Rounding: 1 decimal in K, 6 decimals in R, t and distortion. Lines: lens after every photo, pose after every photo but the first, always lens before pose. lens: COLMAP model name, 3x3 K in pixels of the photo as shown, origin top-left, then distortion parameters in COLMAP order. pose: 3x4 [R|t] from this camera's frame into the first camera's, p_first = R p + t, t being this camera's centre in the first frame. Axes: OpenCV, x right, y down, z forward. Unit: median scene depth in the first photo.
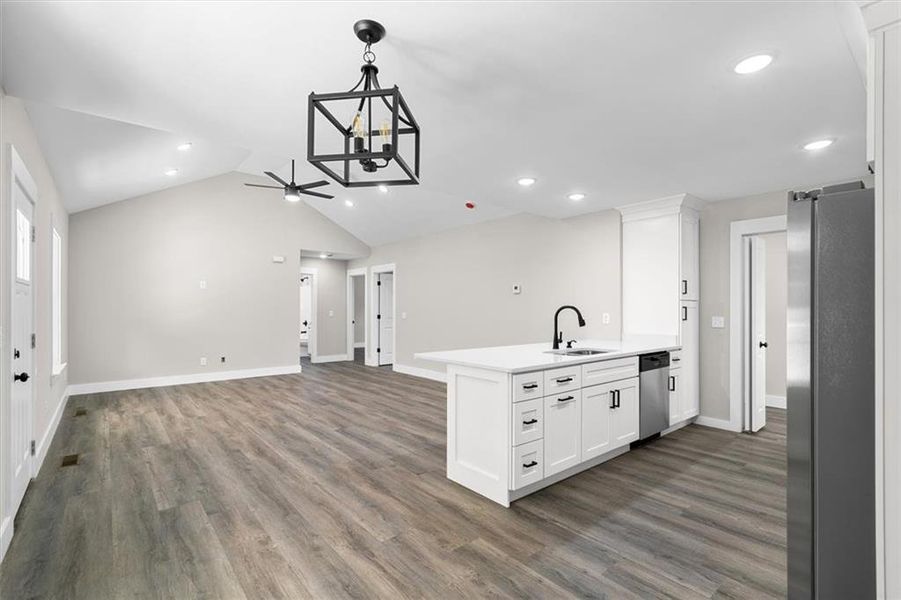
lens RADIAL K [[417.1, 0, 447.2], [0, 417.1, 306.0], [0, 0, 1]] dist [0.001387, 0.000530]
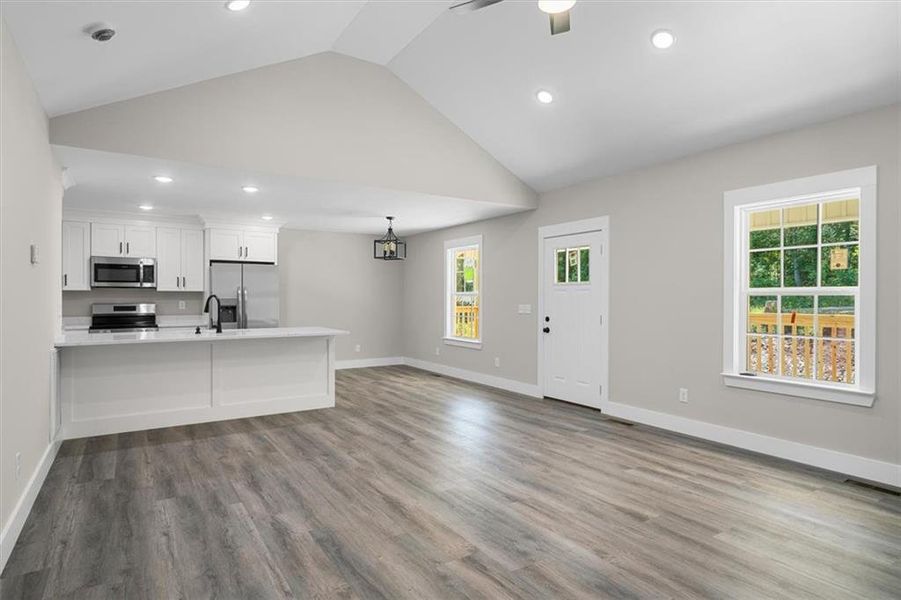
lens RADIAL K [[495.1, 0, 447.1], [0, 495.1, 299.9], [0, 0, 1]] dist [0.000262, 0.000044]
pose [[-0.993366, -0.004350, 0.114913, -0.392052], [-0.004140, 0.999989, 0.002069, 0.006711], [-0.114921, 0.001580, -0.993373, 1.741020]]
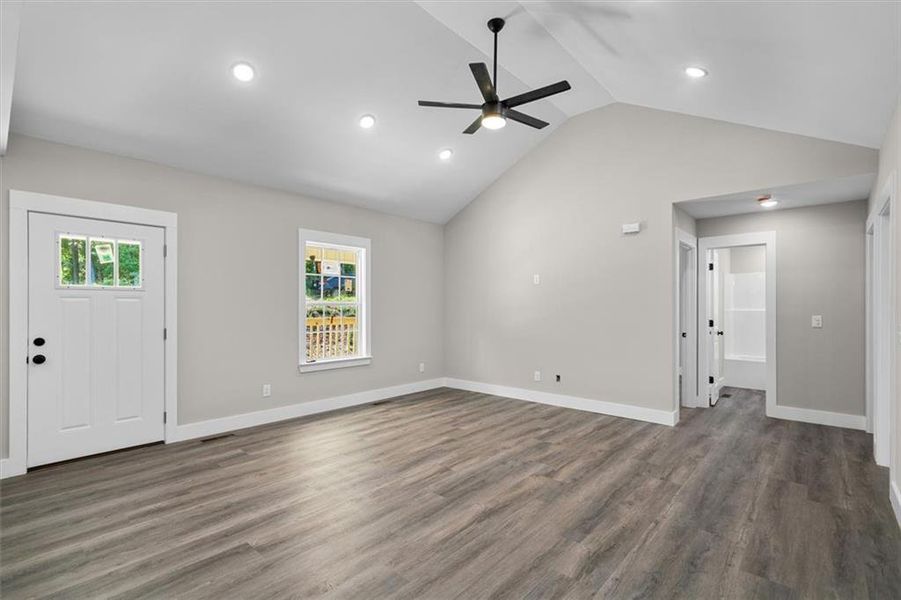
lens RADIAL K [[417.1, 0, 447.2], [0, 417.1, 306.0], [0, 0, 1]] dist [0.001387, 0.000530]
pose [[0.149889, -0.004589, -0.988692, 0.244601], [0.002450, 0.999988, -0.004270, 0.004481], [0.988700, -0.001783, 0.149898, 1.016495]]
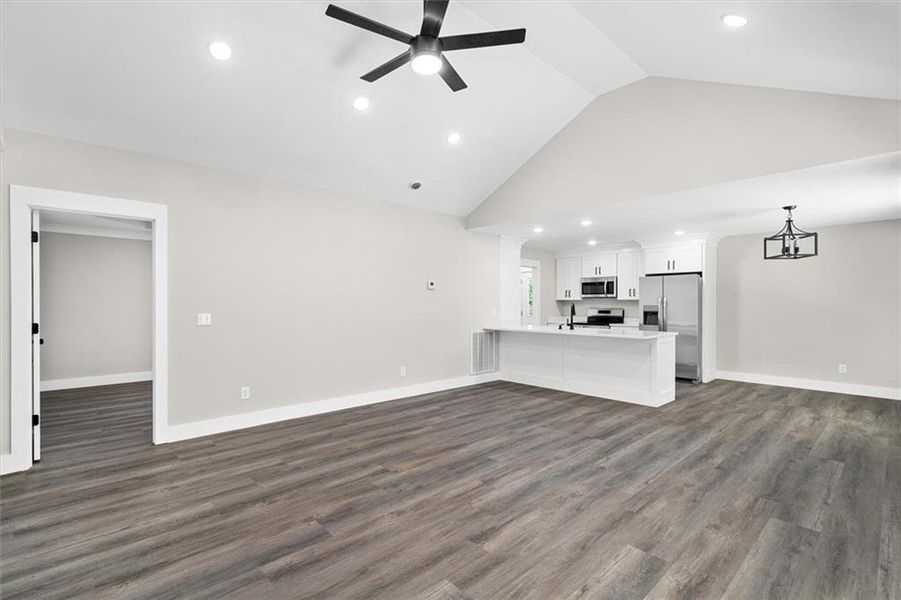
lens RADIAL K [[417.1, 0, 447.2], [0, 417.1, 306.0], [0, 0, 1]] dist [0.001387, 0.000530]
pose [[-0.058258, -0.007181, 0.998276, -0.996753], [-0.004984, 0.999964, 0.006903, 0.003625], [-0.998289, -0.004573, -0.058292, 1.205895]]
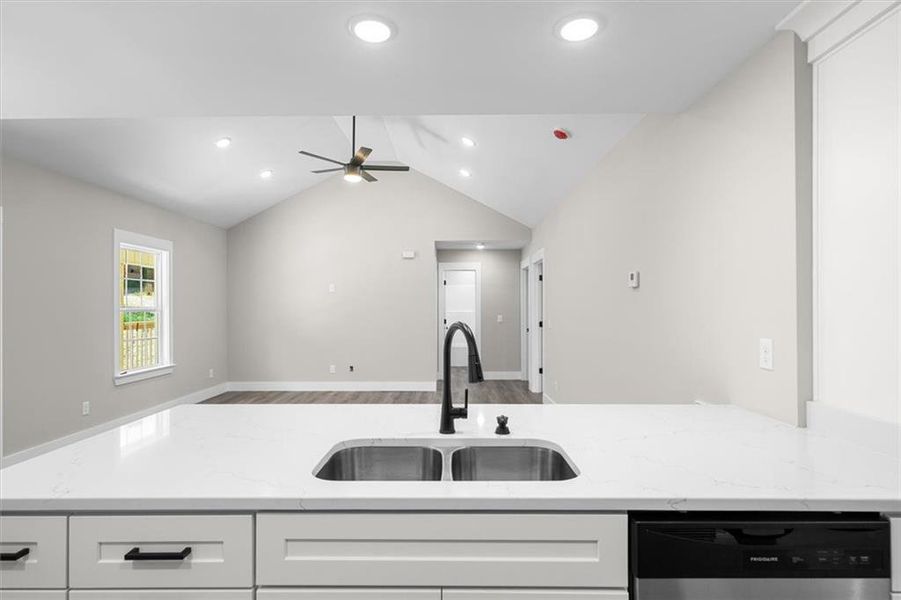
lens RADIAL K [[464.7, 0, 447.5], [0, 464.7, 304.2], [0, 0, 1]] dist [-0.001354, 0.000080]
pose [[0.766225, -0.007110, -0.642534, 0.415537], [0.005771, 0.999975, -0.004183, -0.011384], [0.642547, -0.000503, 0.766246, 0.514983]]
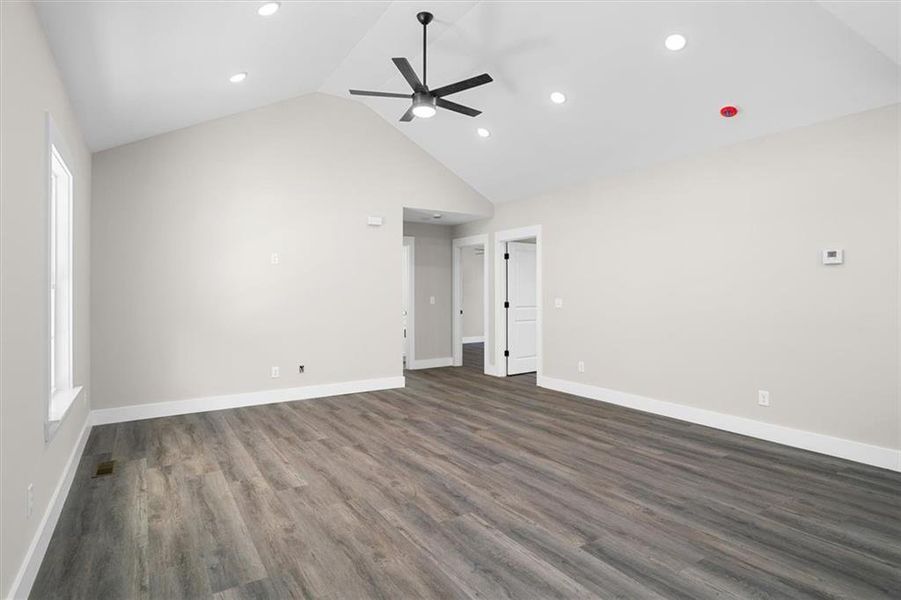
lens RADIAL K [[475.4, 0, 446.2], [0, 475.4, 287.0], [0, 0, 1]] dist [0.000141, 0.000434]
pose [[0.992959, -0.004834, -0.118358, -0.310225], [0.004117, 0.999972, -0.006308, 0.001614], [0.118385, 0.005776, 0.992951, 0.381611]]
